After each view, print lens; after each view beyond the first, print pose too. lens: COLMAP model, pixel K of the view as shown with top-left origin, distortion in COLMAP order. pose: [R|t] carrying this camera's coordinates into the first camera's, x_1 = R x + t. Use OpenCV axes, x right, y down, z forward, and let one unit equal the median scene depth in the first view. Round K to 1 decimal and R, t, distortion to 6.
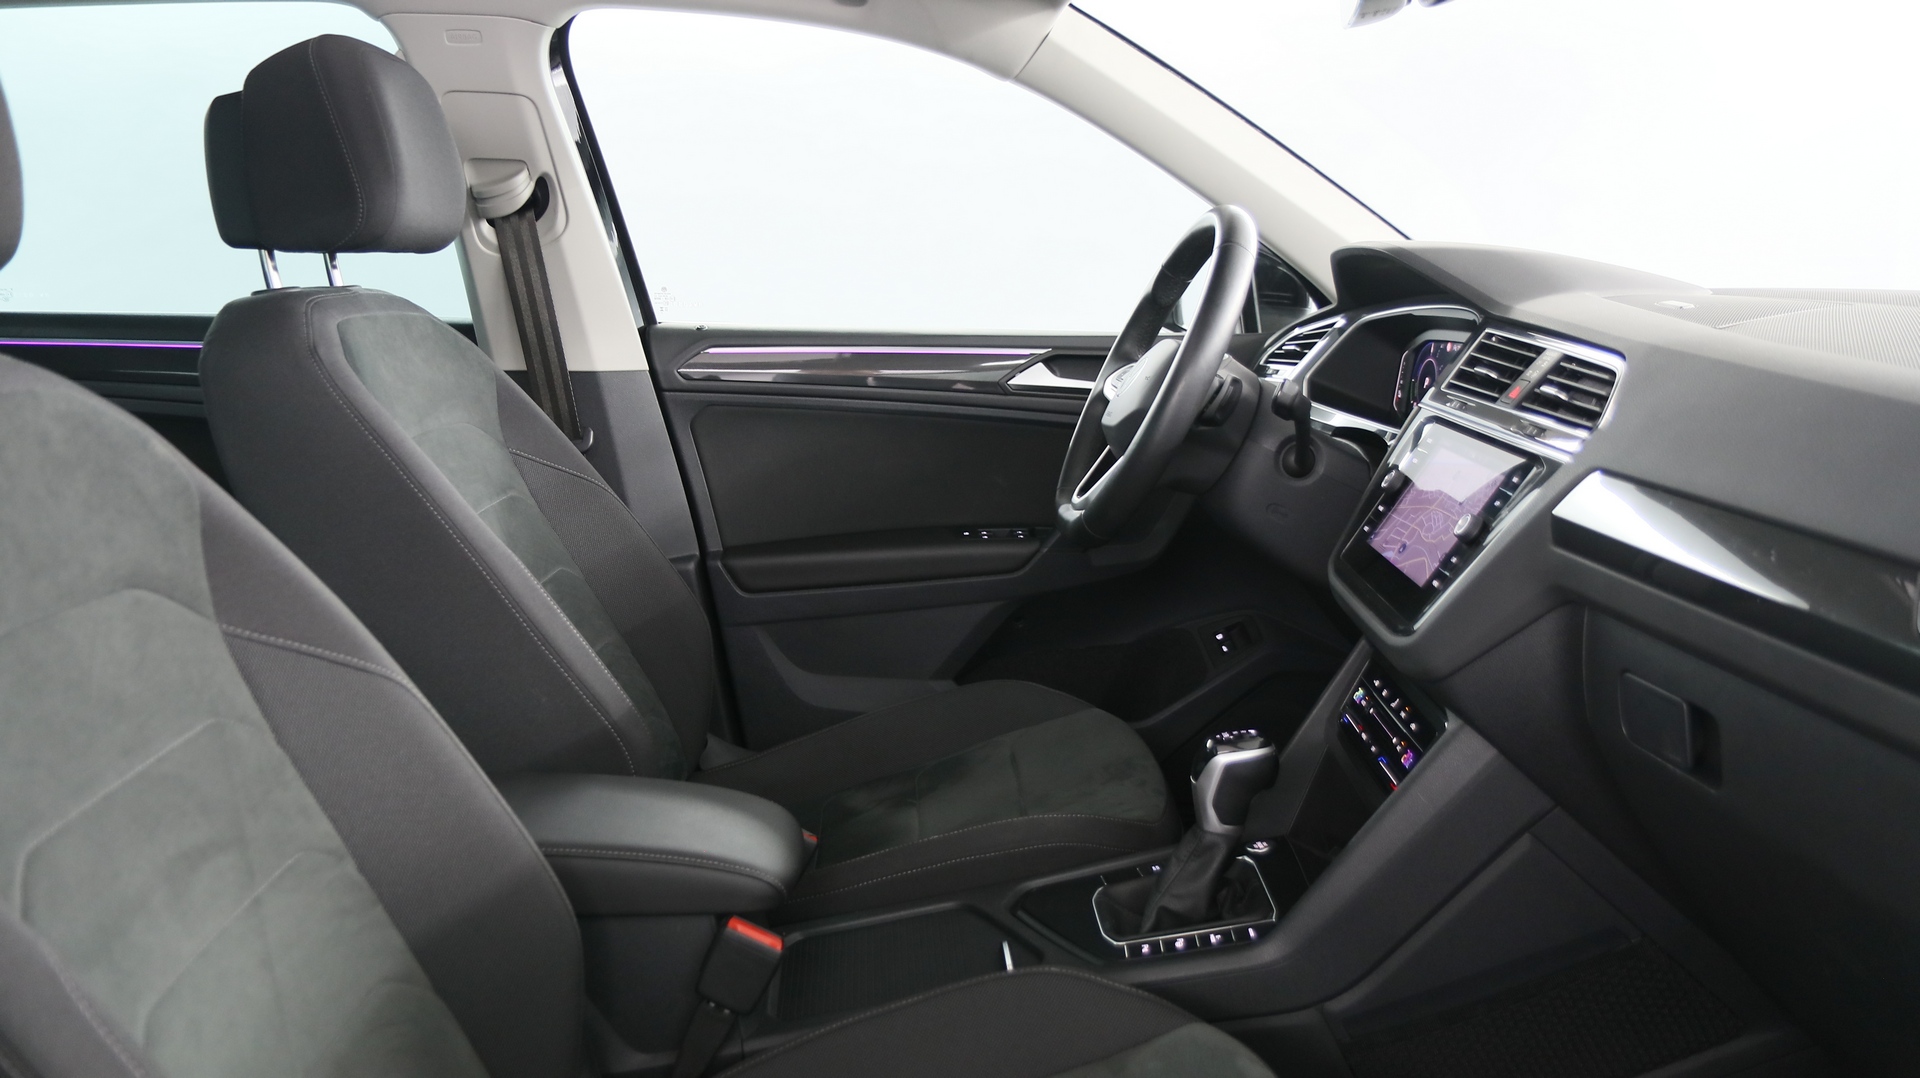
lens RADIAL K [[1469.1, 0, 955.2], [0, 1469.1, 543.2], [0, 0, 1]] dist [-0.012642, 0.004349]
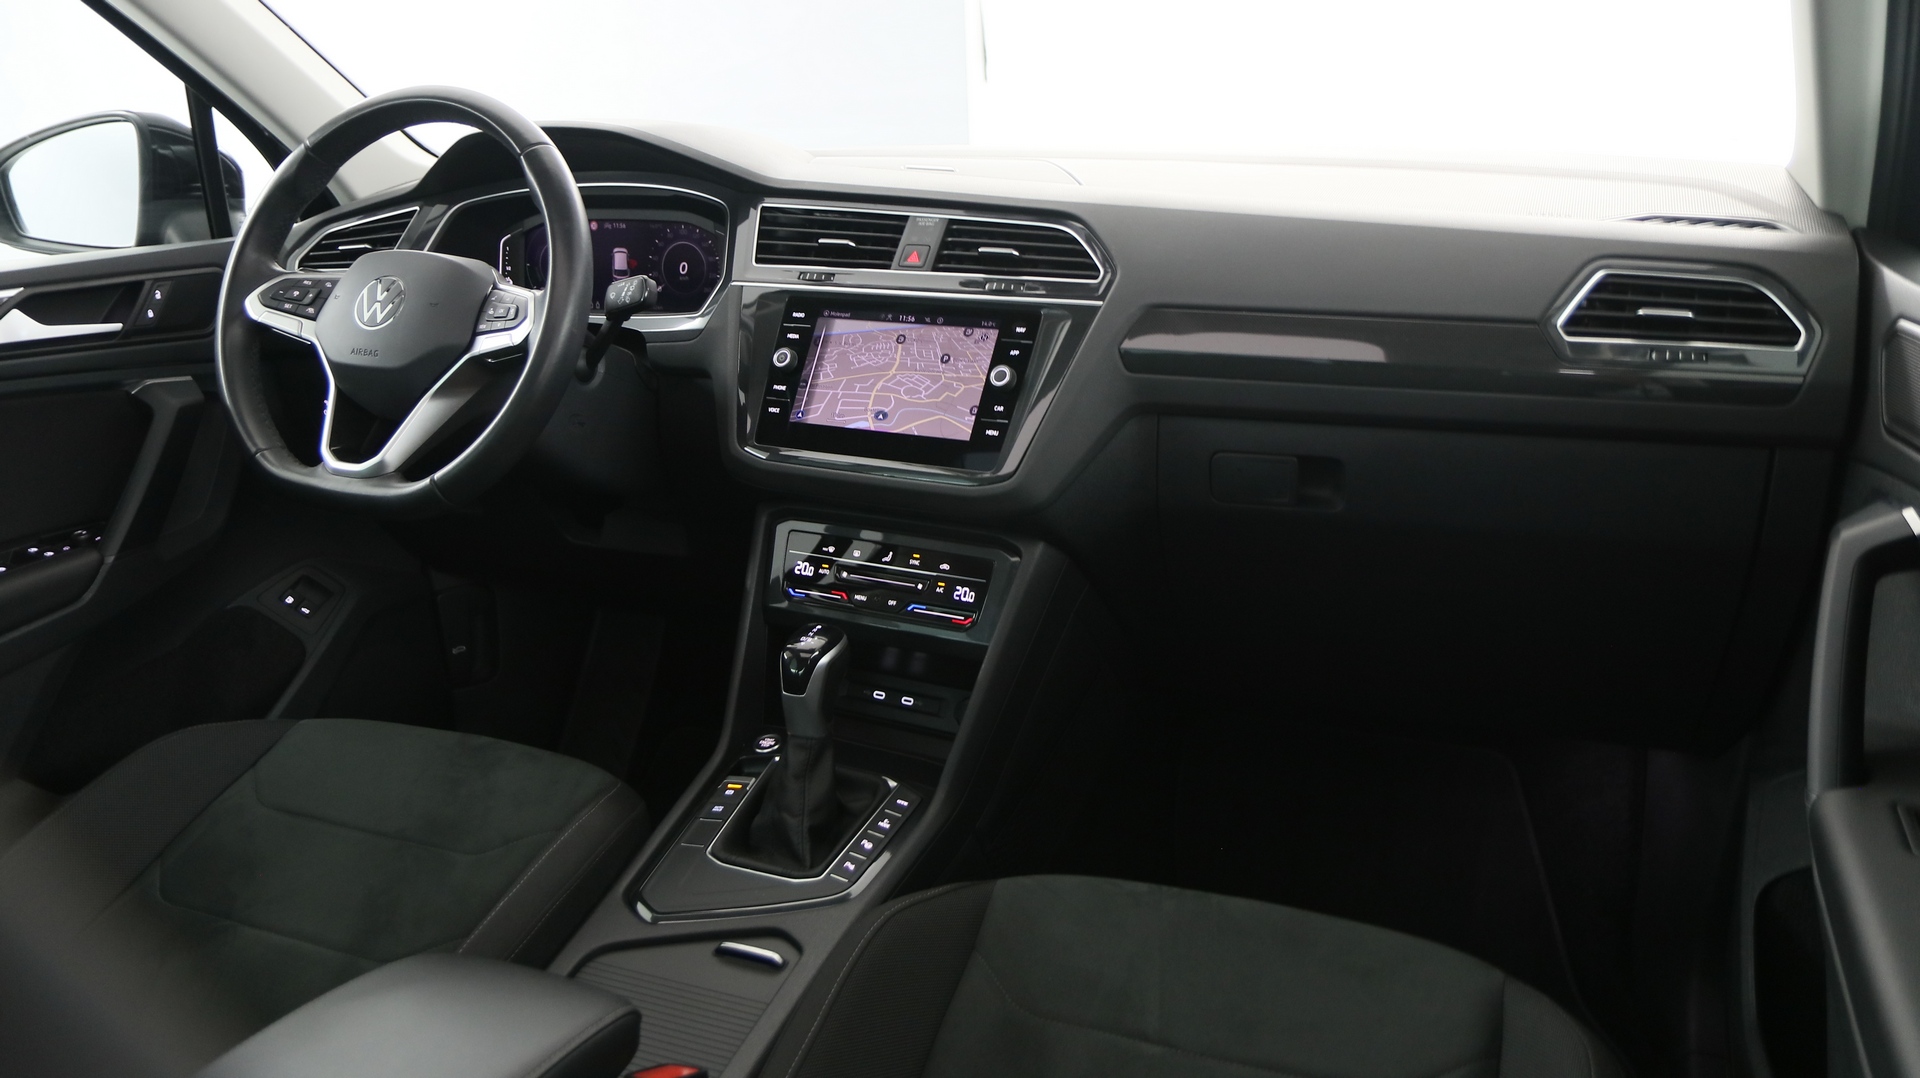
lens RADIAL K [[1469.1, 0, 955.2], [0, 1469.1, 543.2], [0, 0, 1]] dist [-0.012642, 0.004349]
pose [[0.429869, -0.288509, 0.855555, -0.543817], [0.194829, 0.954889, 0.224116, -0.120858], [-0.881620, 0.070346, 0.466687, 0.400490]]
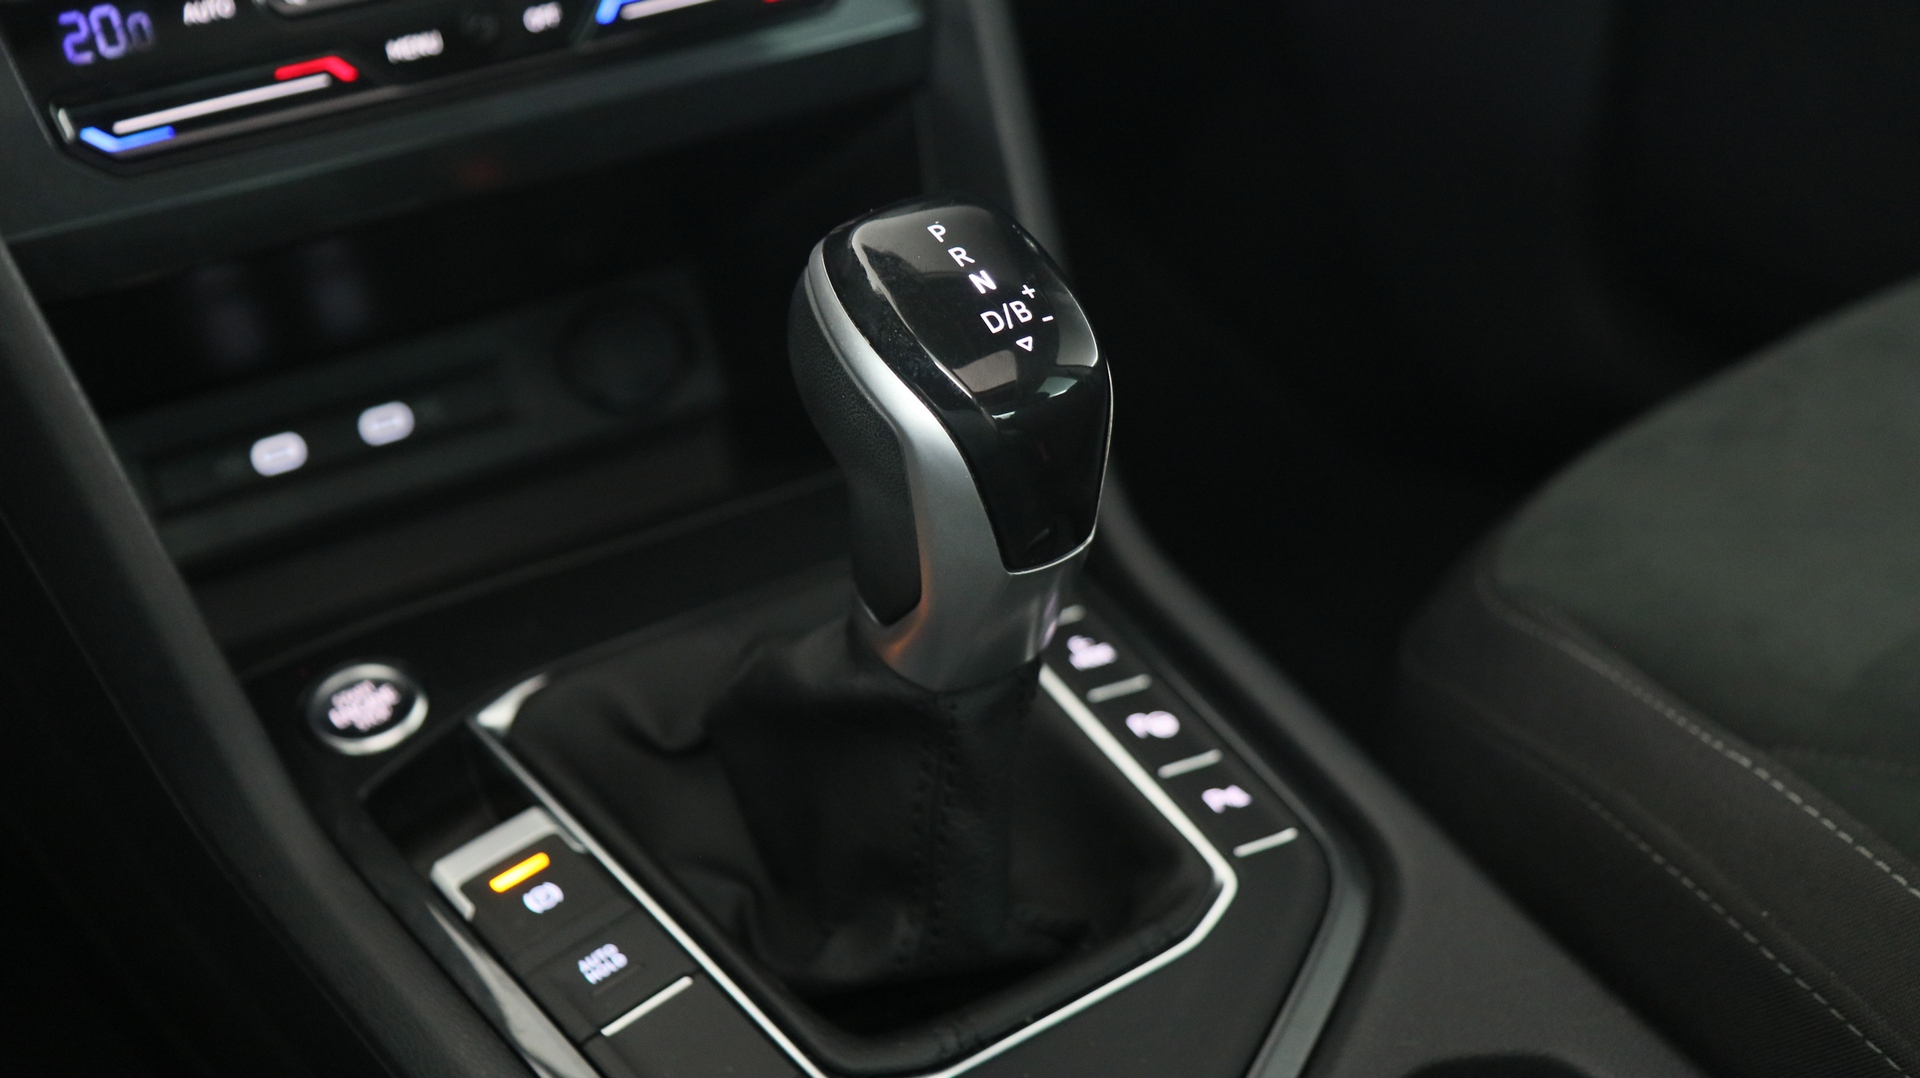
lens RADIAL K [[2524.3, 0, 960.0], [0, 2524.3, 539.0], [0, 0, 1]] dist [0.002379, 0.011176]
pose [[-0.560504, -0.393189, 0.728860, -0.152998], [0.203958, 0.787457, 0.581647, -0.048191], [-0.802643, 0.474672, -0.361179, 1.038258]]
